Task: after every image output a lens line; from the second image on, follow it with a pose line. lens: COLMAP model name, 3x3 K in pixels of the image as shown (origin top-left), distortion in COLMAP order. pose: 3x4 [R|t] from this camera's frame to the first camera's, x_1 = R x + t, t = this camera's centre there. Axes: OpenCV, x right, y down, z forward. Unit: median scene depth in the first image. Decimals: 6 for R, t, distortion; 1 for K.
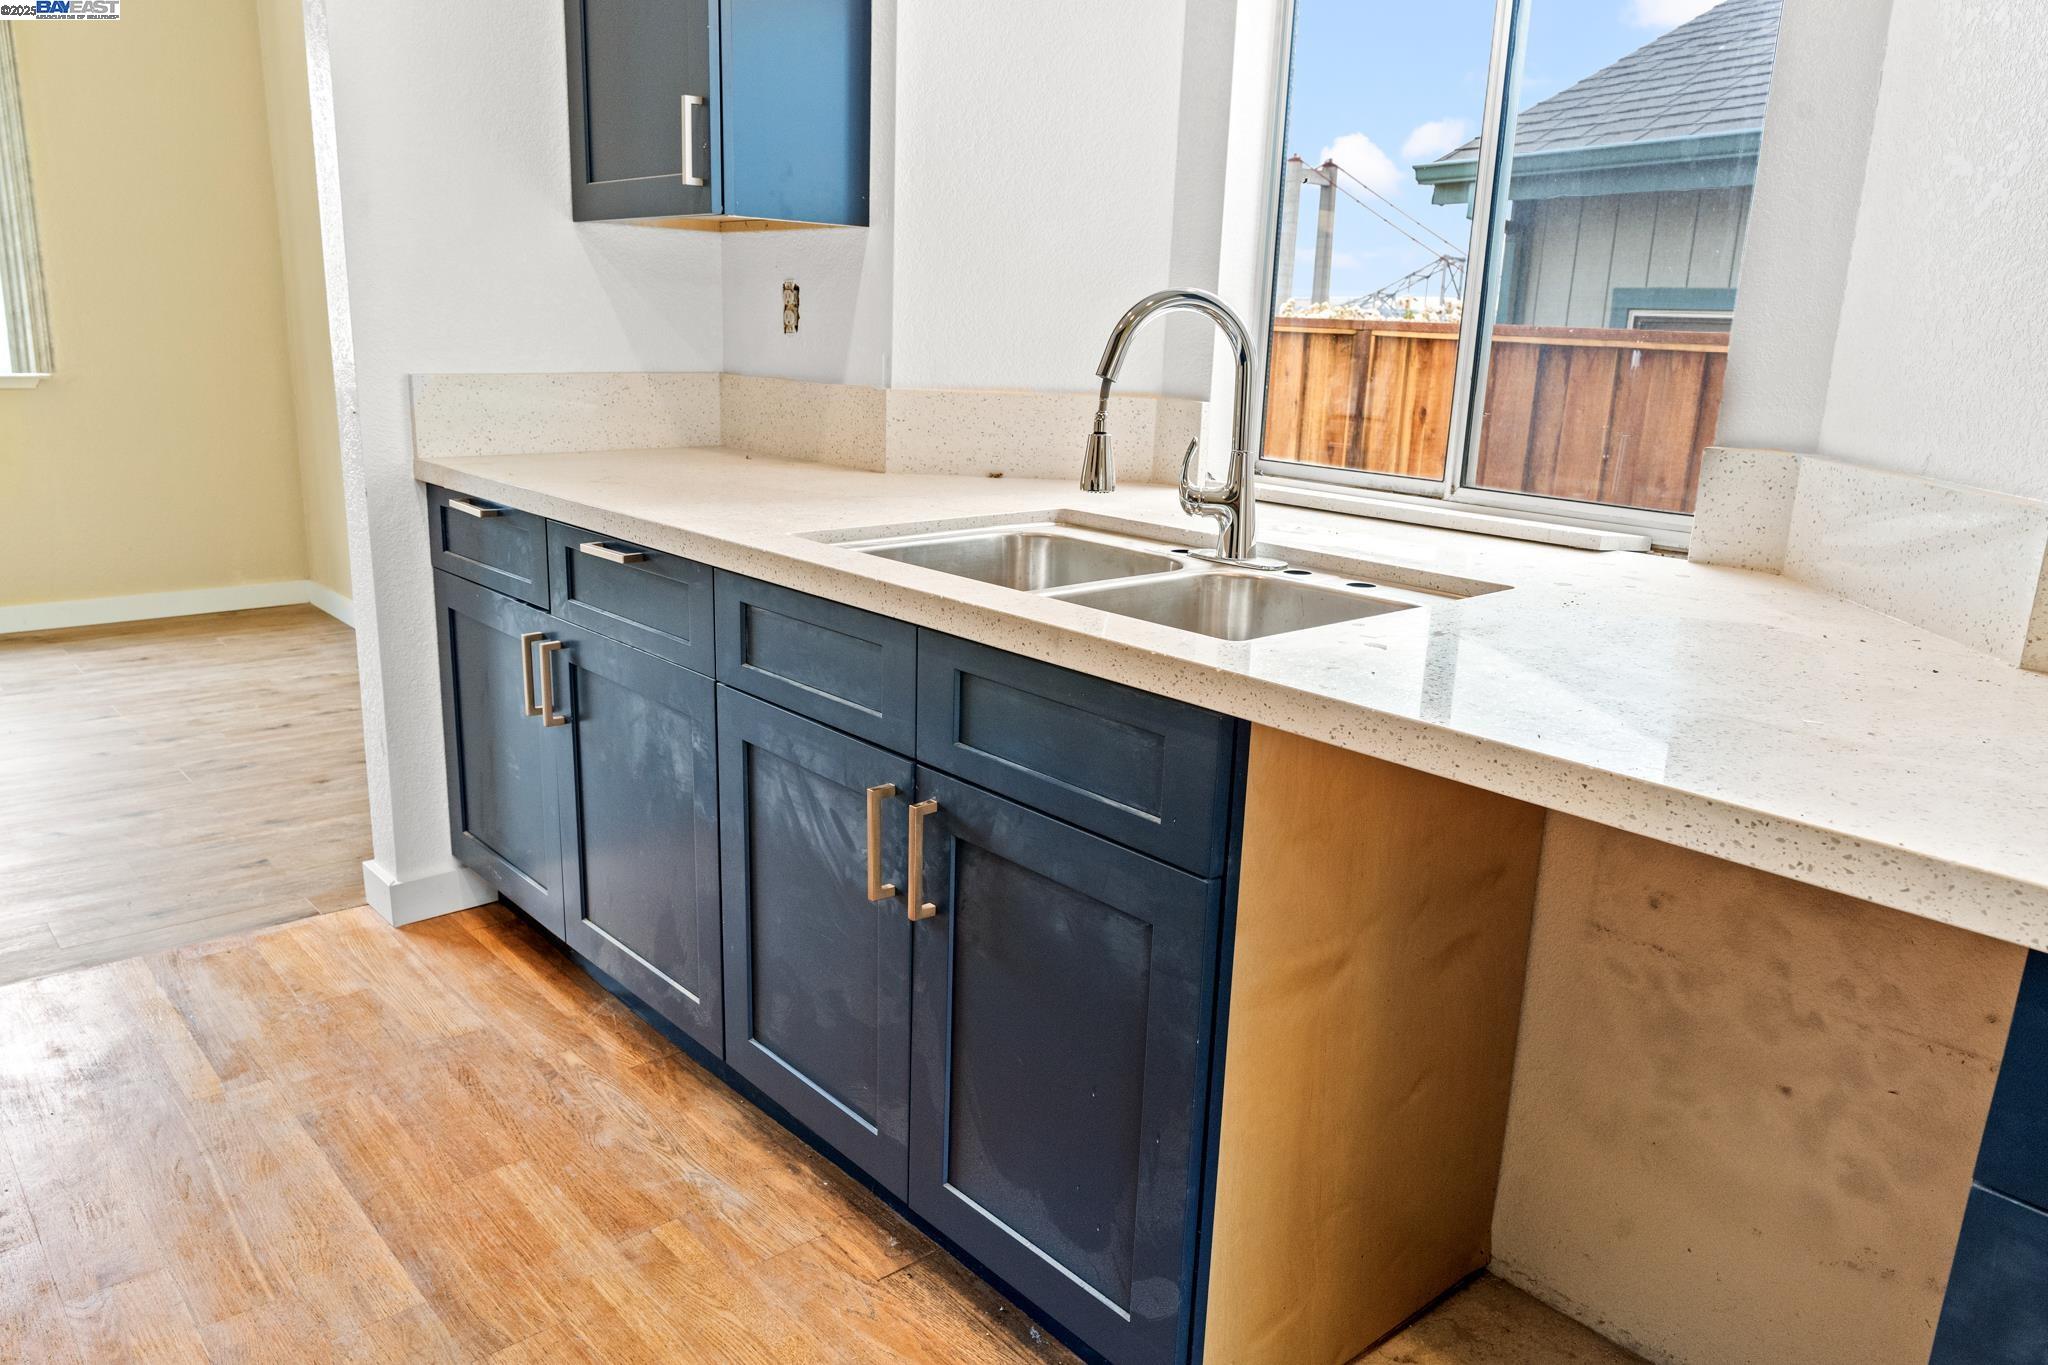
lens RADIAL K [[1450.1, 0, 1024.9], [0, 1450.1, 680.4], [0, 0, 1]] dist [0.003225, 0.001082]
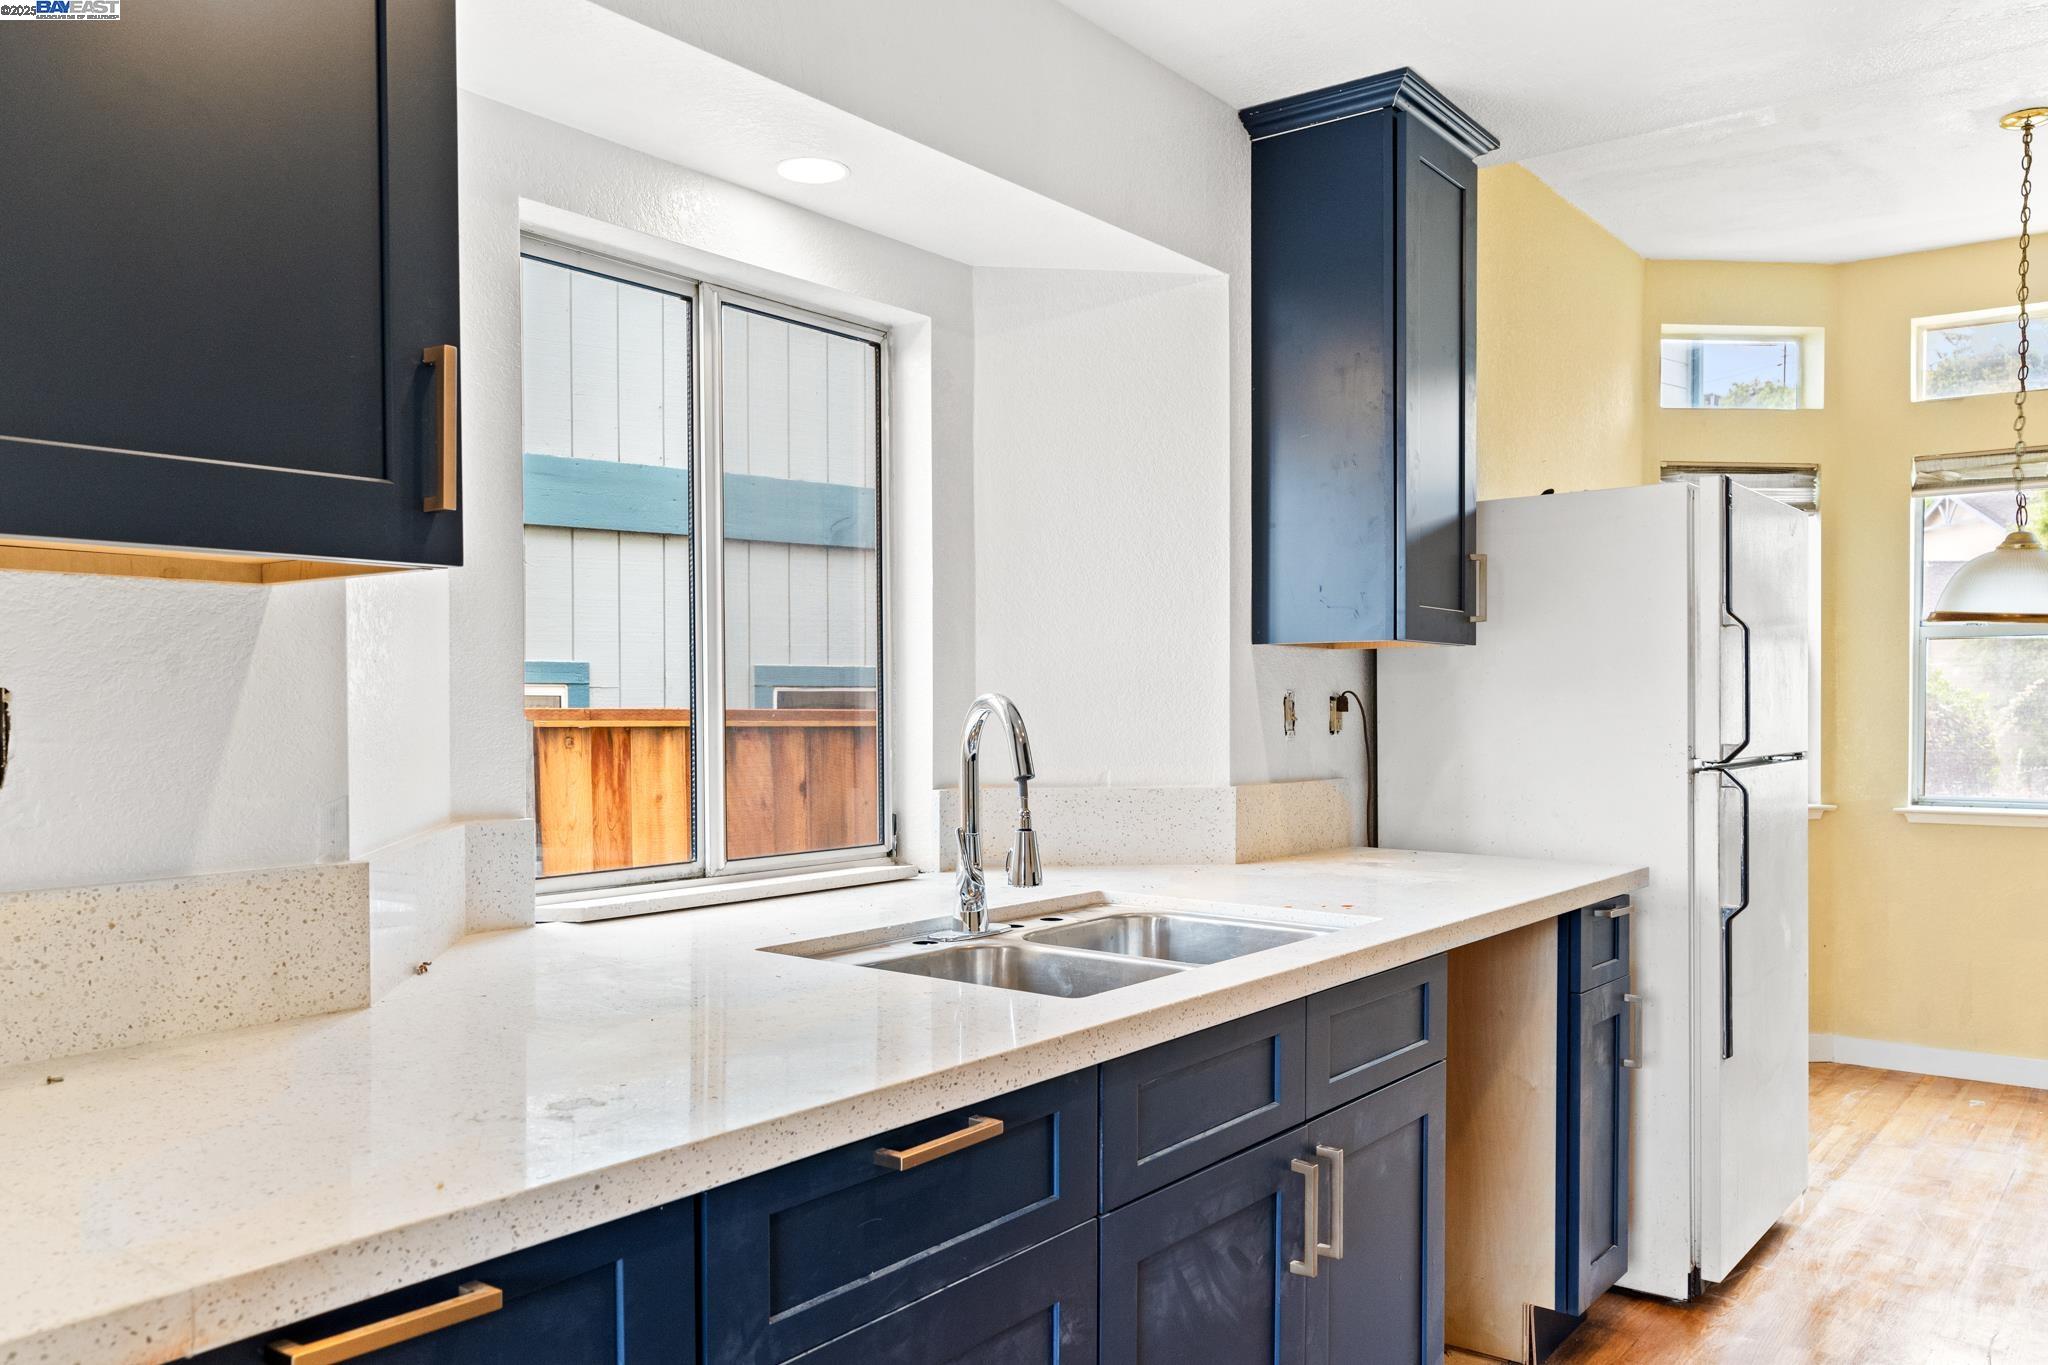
lens RADIAL K [[1556.2, 0, 1040.3], [0, 1556.2, 732.6], [0, 0, 1]] dist [0.000158, 0.001403]
pose [[-0.208510, -0.051682, 0.976654, -0.995533], [0.233036, 0.967216, 0.100935, -0.334945], [-0.949851, 0.248641, -0.189631, 1.146916]]
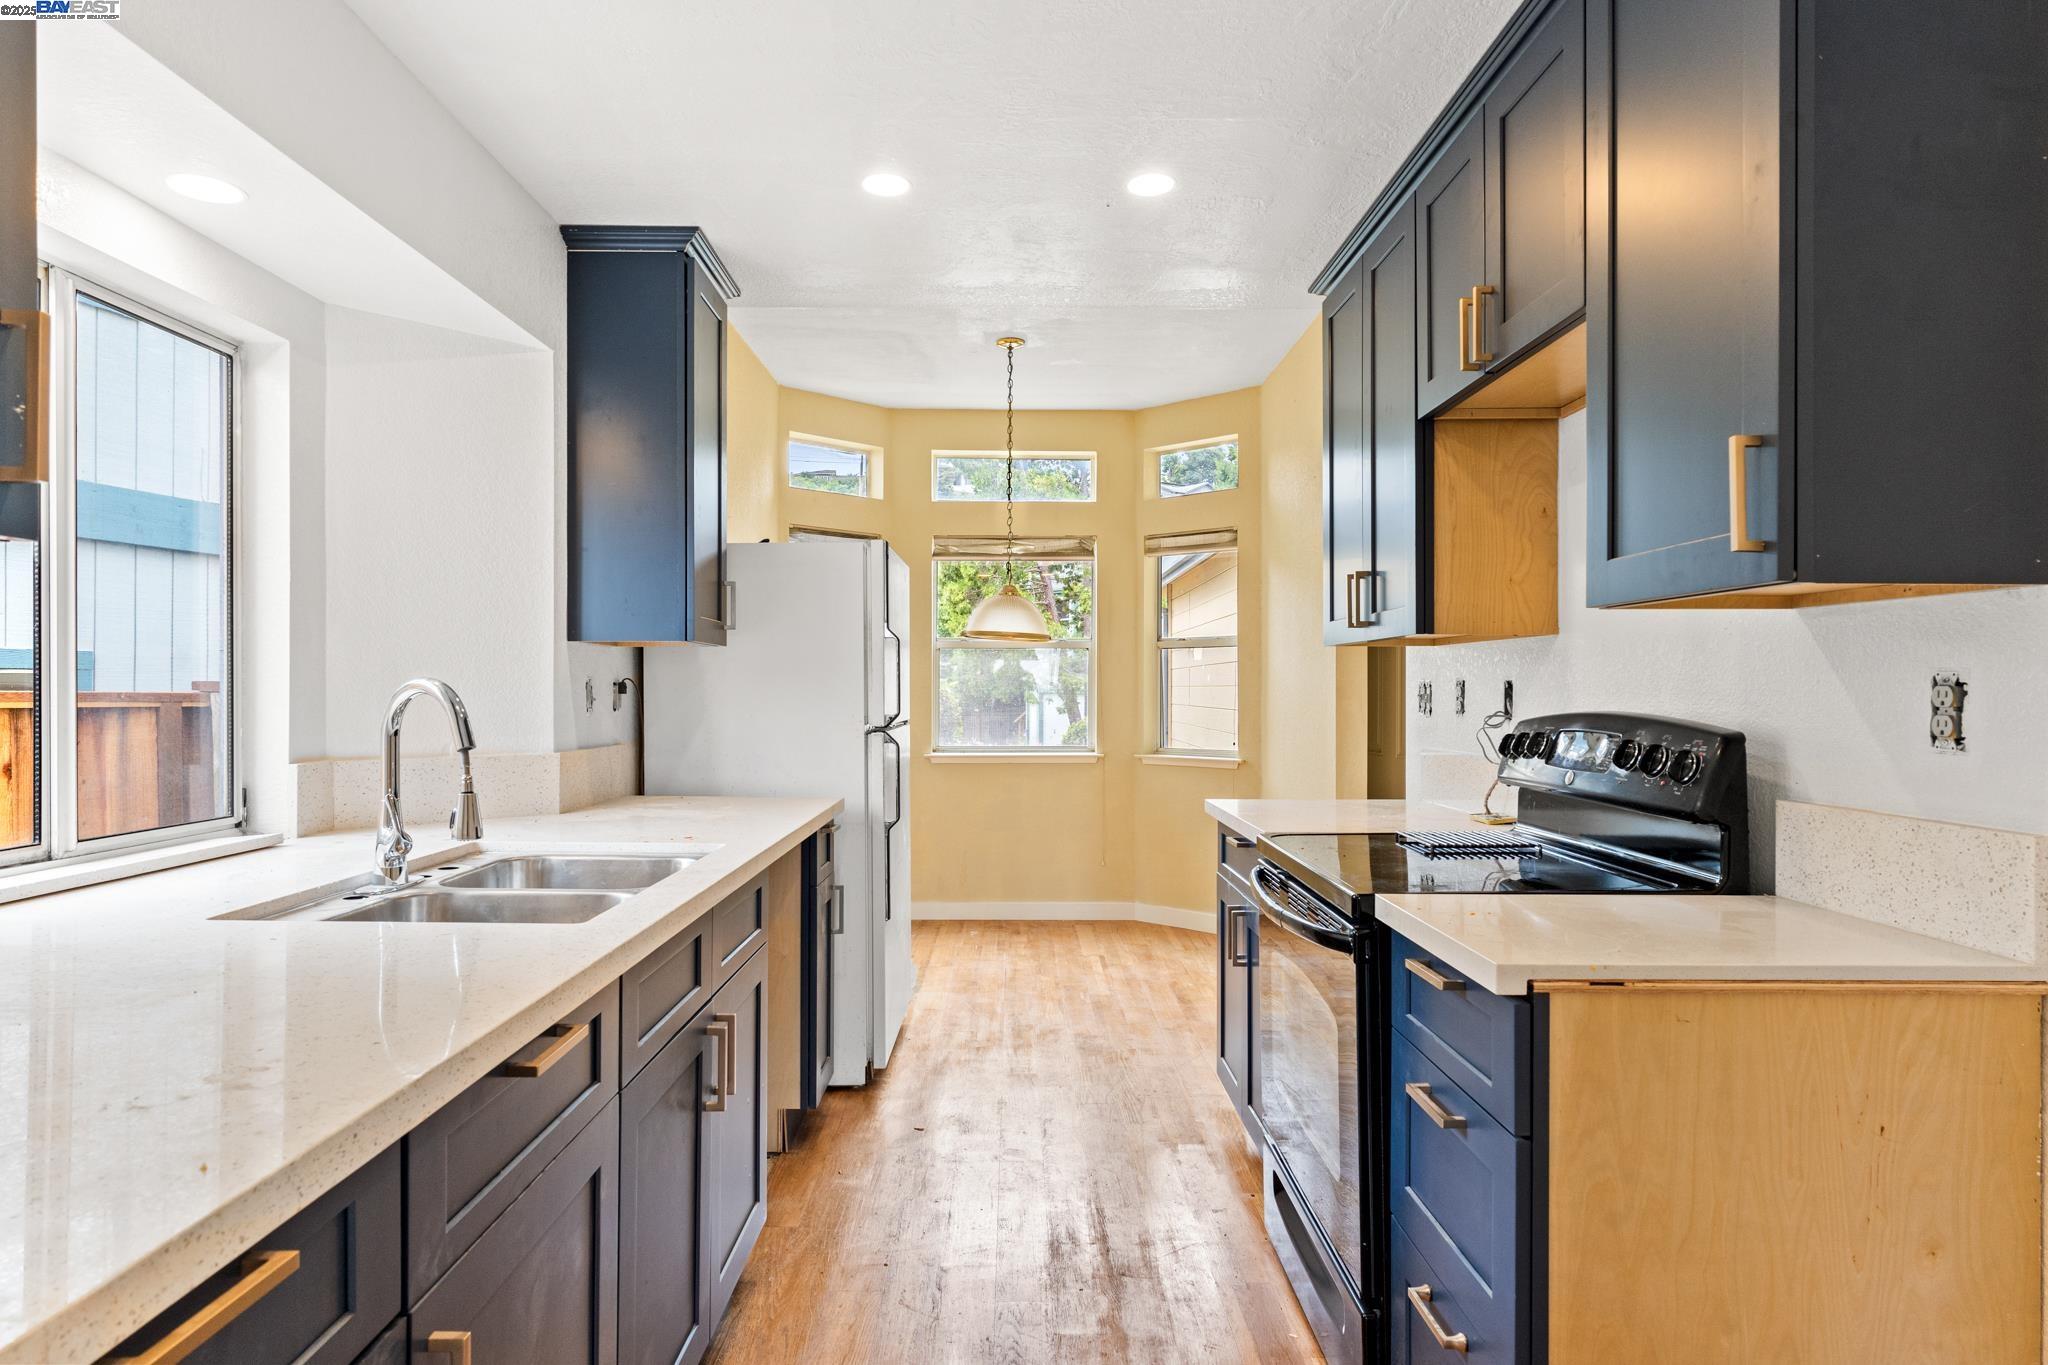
lens RADIAL K [[1137.8, 0, 1024.5], [0, 1137.8, 683.1], [0, 0, 1]] dist [0.006370, -0.002670]
pose [[-0.767768, -0.031915, 0.639932, -0.895461], [0.129660, 0.970356, 0.203955, -0.384539], [-0.627471, 0.239564, -0.740870, 1.361286]]
